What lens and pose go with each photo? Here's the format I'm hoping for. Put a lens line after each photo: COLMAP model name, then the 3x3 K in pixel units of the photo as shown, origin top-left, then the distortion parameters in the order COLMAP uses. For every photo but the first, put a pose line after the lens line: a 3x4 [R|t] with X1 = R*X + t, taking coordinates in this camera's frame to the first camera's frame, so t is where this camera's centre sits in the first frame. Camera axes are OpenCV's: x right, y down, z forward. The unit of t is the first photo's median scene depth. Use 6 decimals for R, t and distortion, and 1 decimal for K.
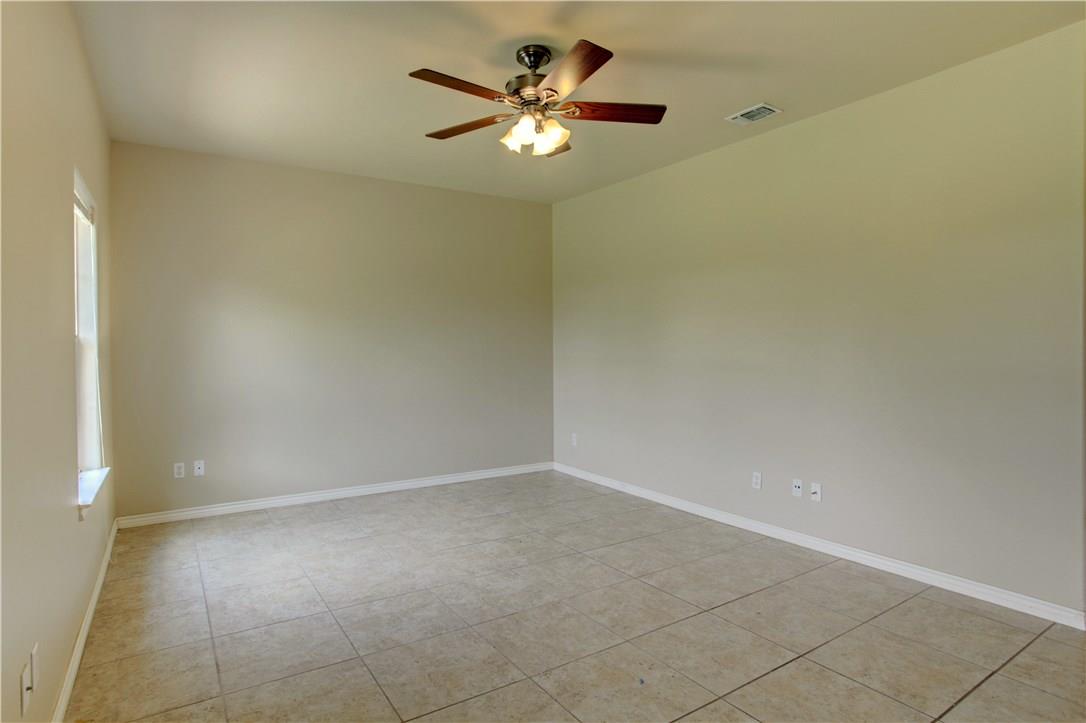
lens RADIAL K [[593.3, 0, 512.3], [0, 593.3, 360.6], [0, 0, 1]] dist [-0.021175, 0.000484]
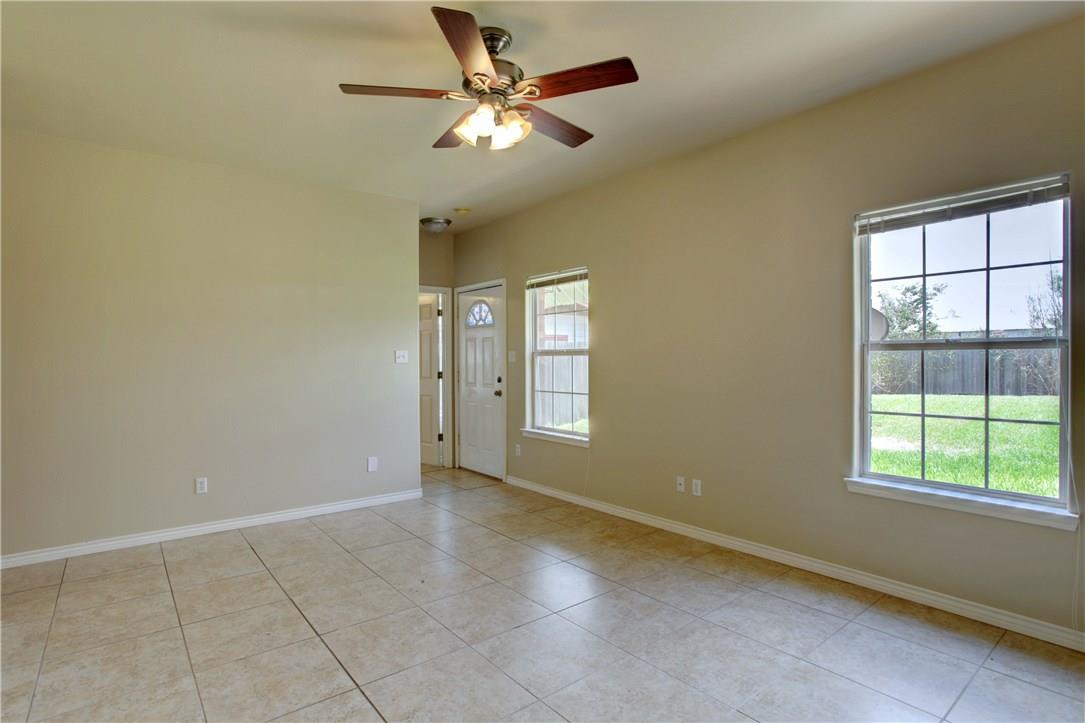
lens RADIAL K [[547.0, 0, 545.3], [0, 547.0, 358.1], [0, 0, 1]] dist [-0.079751, 0.039916]
pose [[-0.988317, 0.010406, -0.152055, 0.083202], [0.007385, 0.999764, 0.020424, -0.040031], [0.152232, 0.019063, -0.988161, 1.749034]]
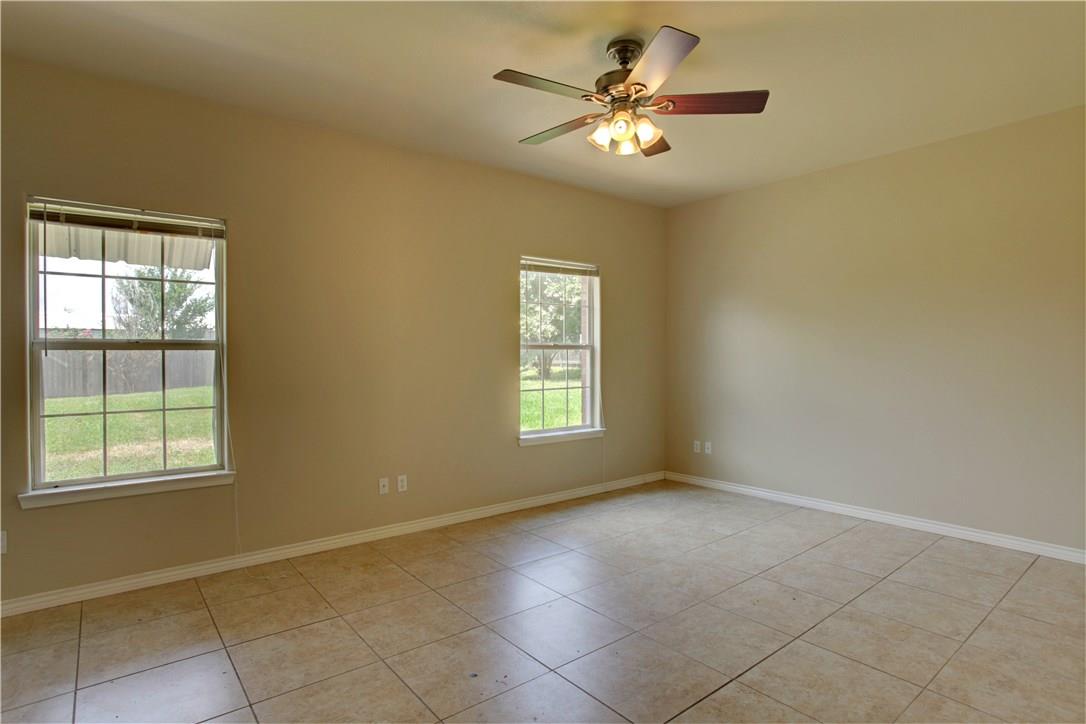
lens RADIAL K [[547.5, 0, 545.8], [0, 547.5, 358.6], [0, 0, 1]] dist [-0.079751, 0.039916]
pose [[0.136597, 0.011312, -0.990562, 0.848956], [-0.020244, 0.999758, 0.008626, -0.020458], [0.990420, 0.018875, 0.136793, 0.714013]]
